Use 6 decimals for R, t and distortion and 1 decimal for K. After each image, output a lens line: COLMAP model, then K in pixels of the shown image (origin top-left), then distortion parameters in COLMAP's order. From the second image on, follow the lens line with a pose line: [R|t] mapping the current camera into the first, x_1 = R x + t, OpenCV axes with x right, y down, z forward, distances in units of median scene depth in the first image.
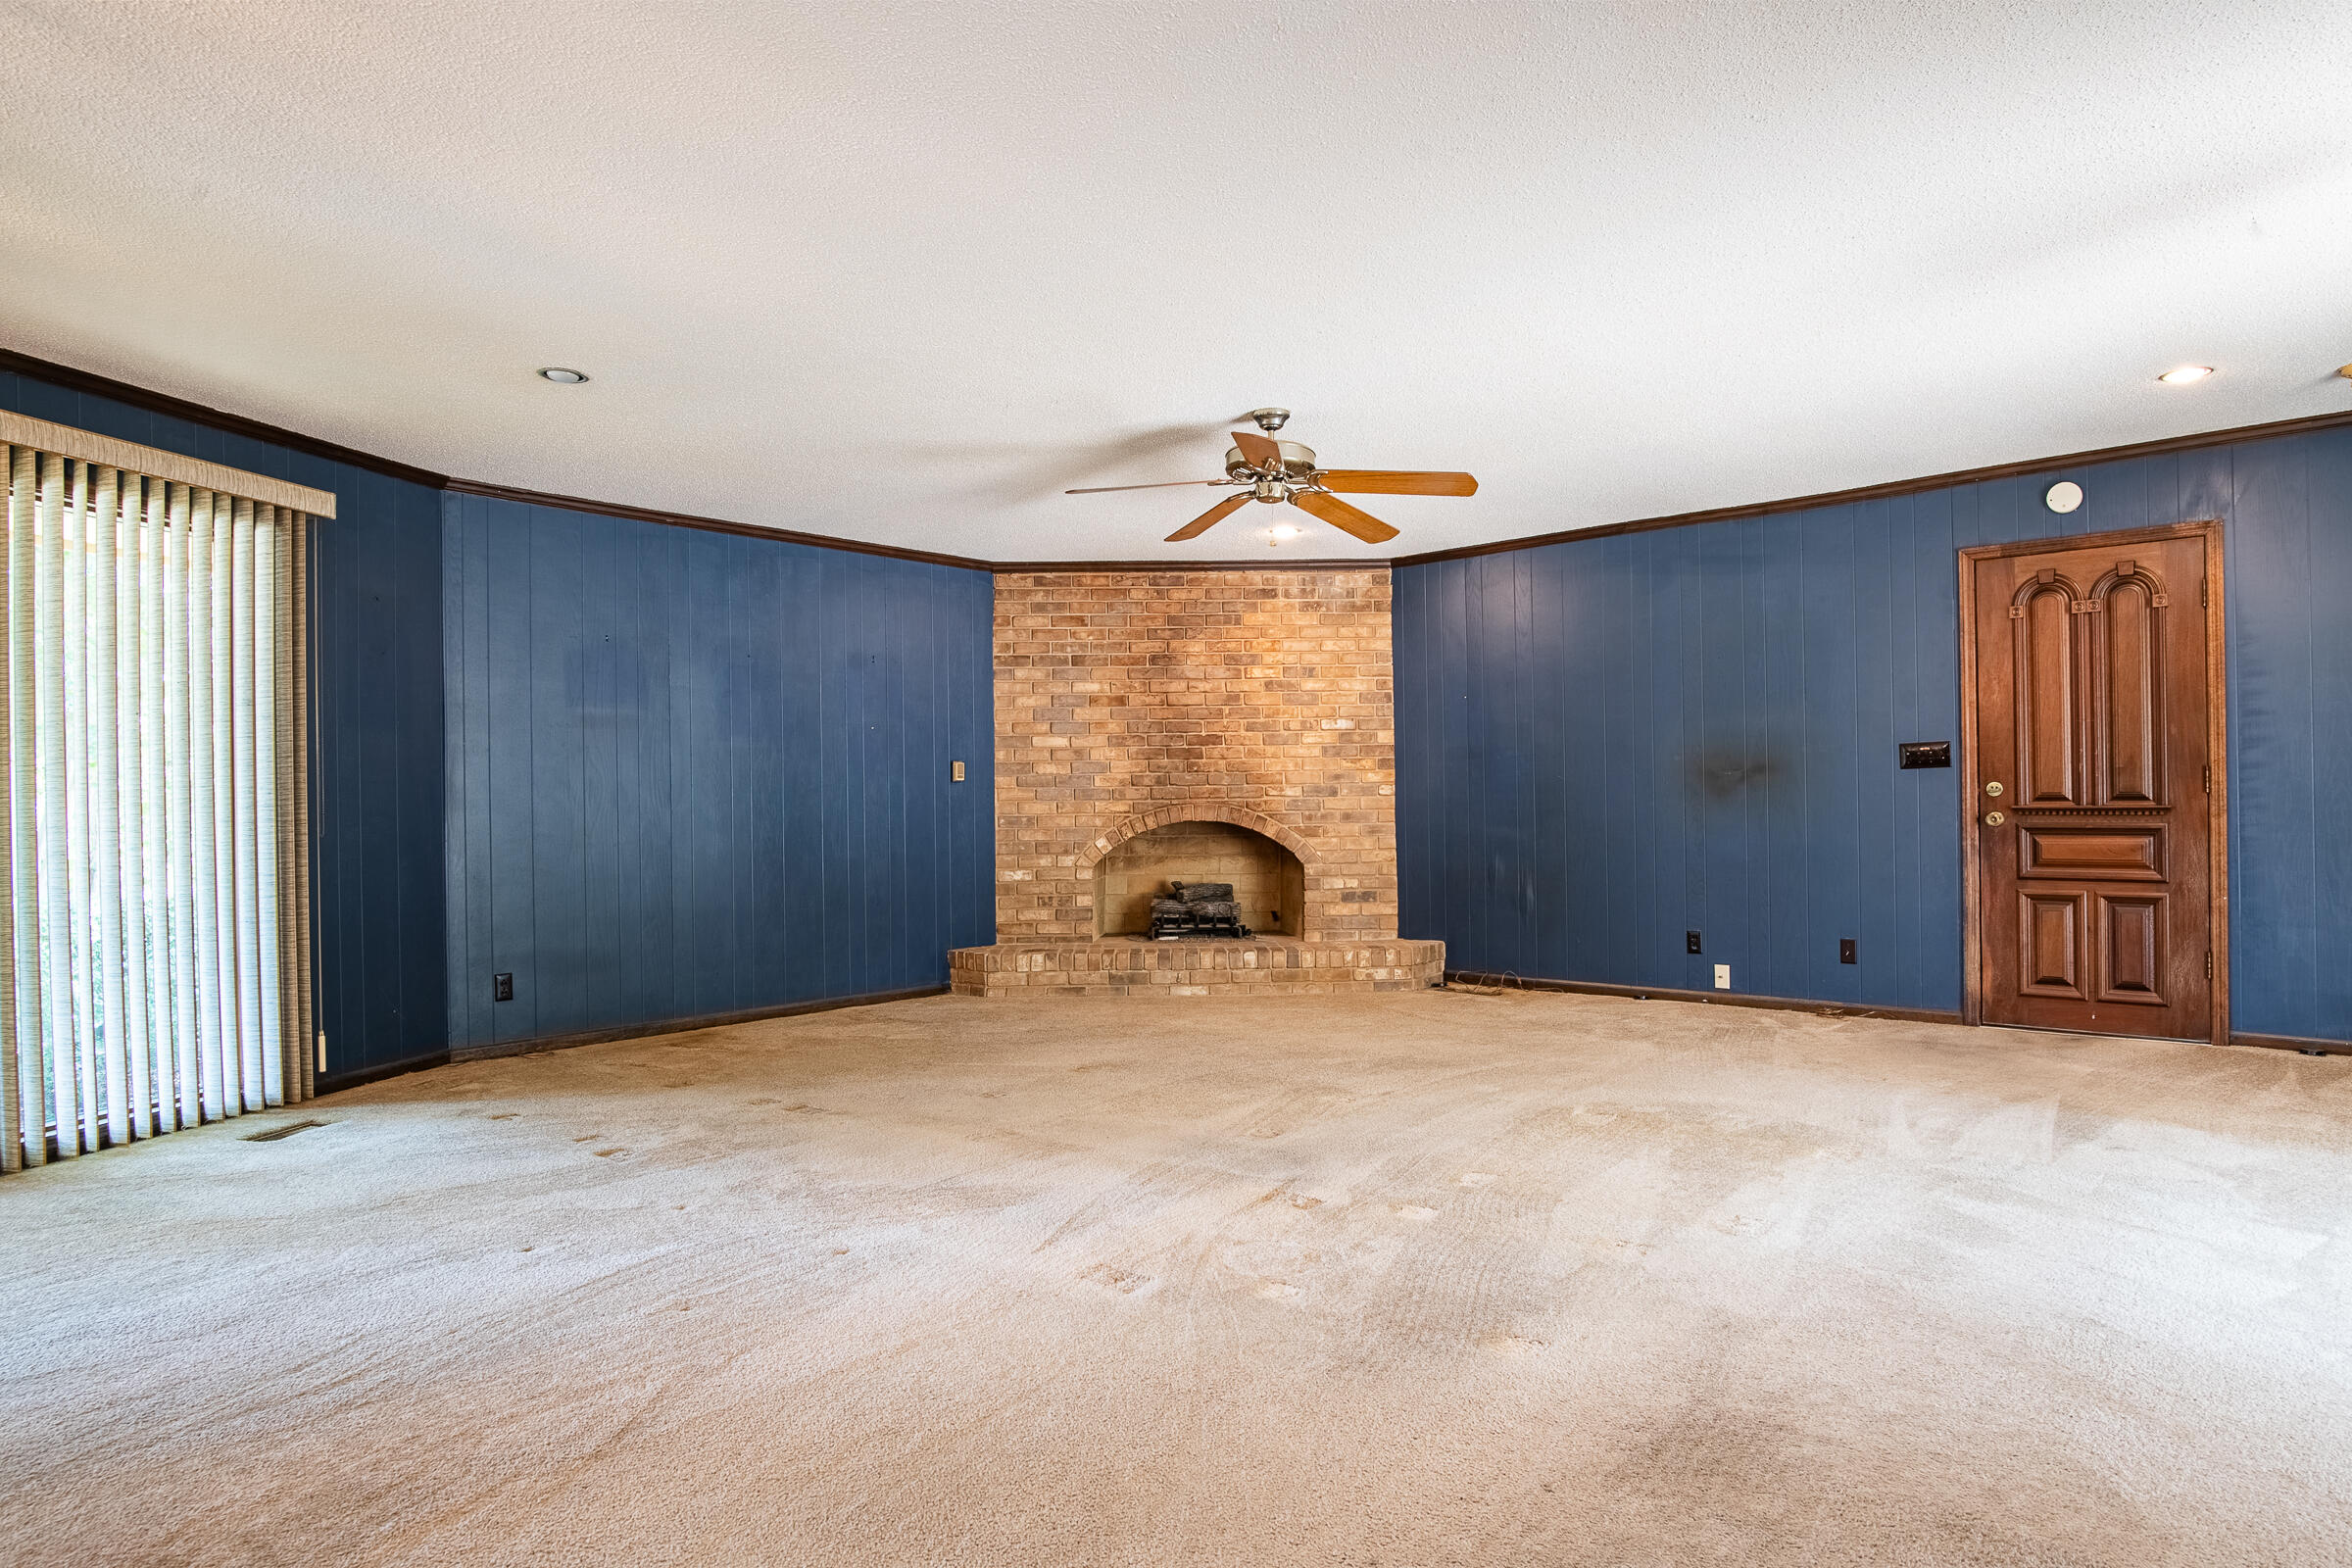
lens RADIAL K [[1361.6, 0, 1183.2], [0, 1361.6, 794.0], [0, 0, 1]] dist [-0.032105, 0.010615]
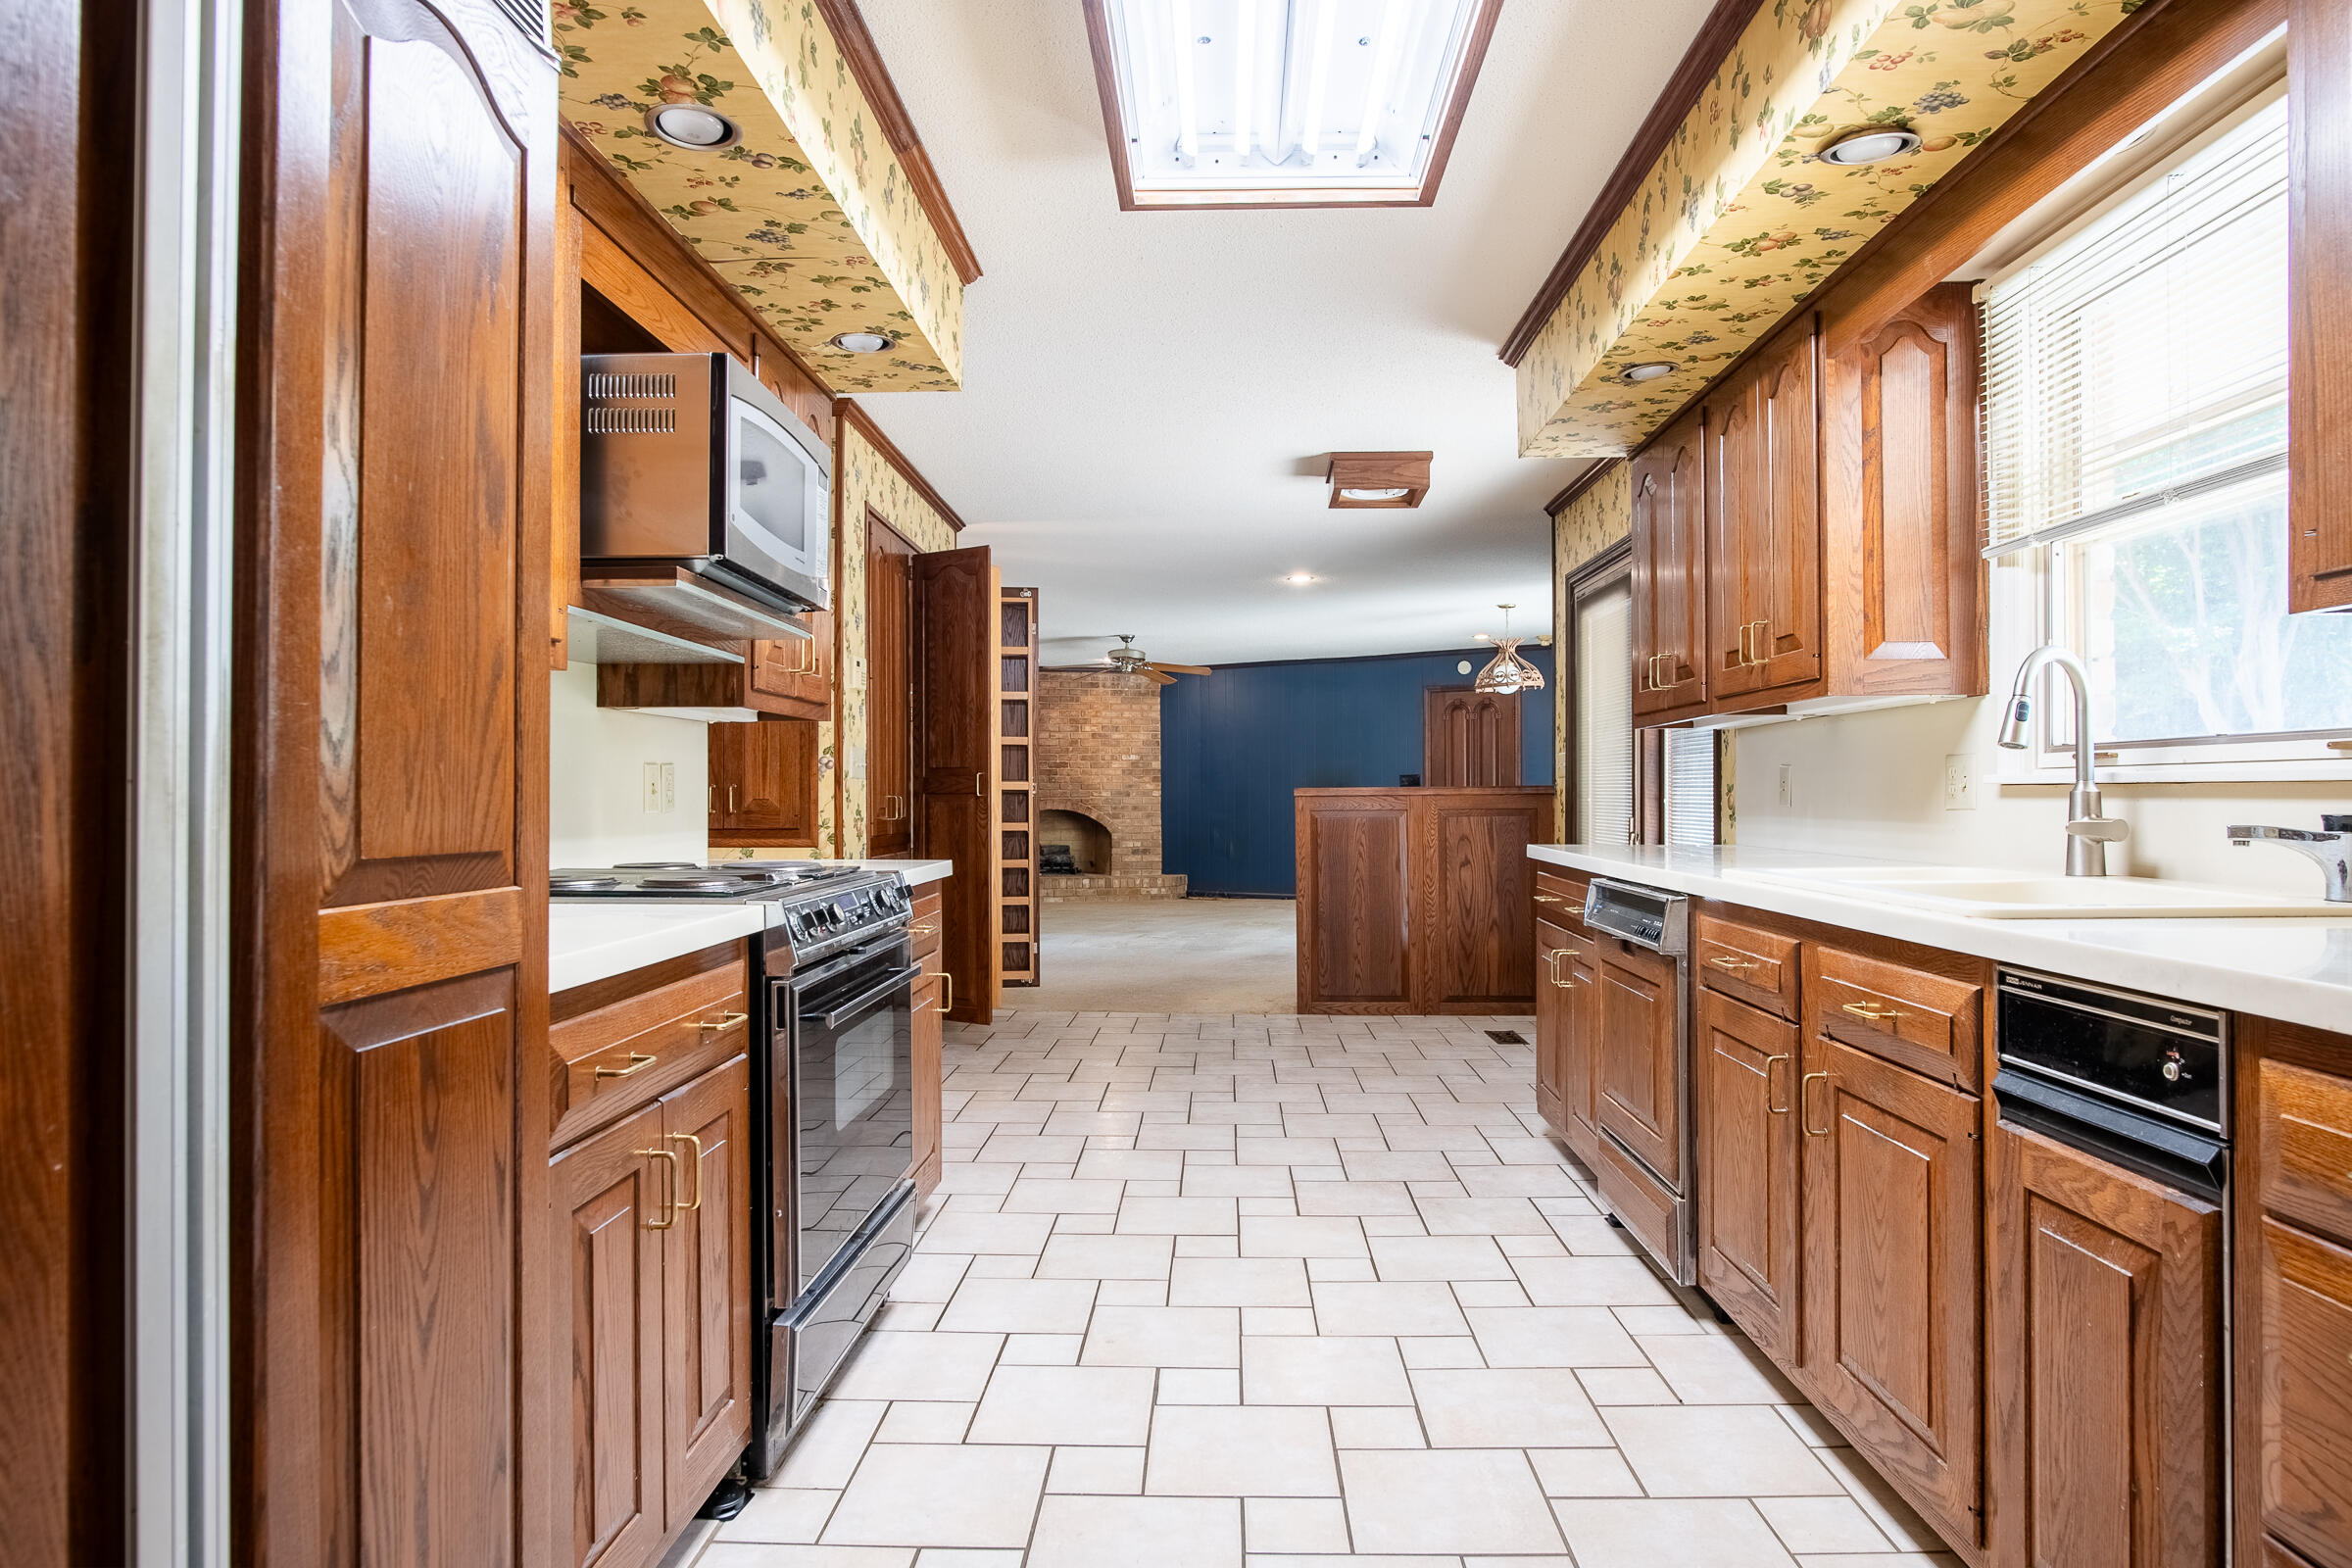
lens RADIAL K [[1303.8, 0, 1181.7], [0, 1303.8, 780.1], [0, 0, 1]] dist [-0.002800, -0.000346]
pose [[0.978090, 0.012120, 0.207832, -0.184710], [-0.010229, 0.999896, -0.010167, -0.003473], [-0.207933, 0.007818, 0.978112, -0.736073]]
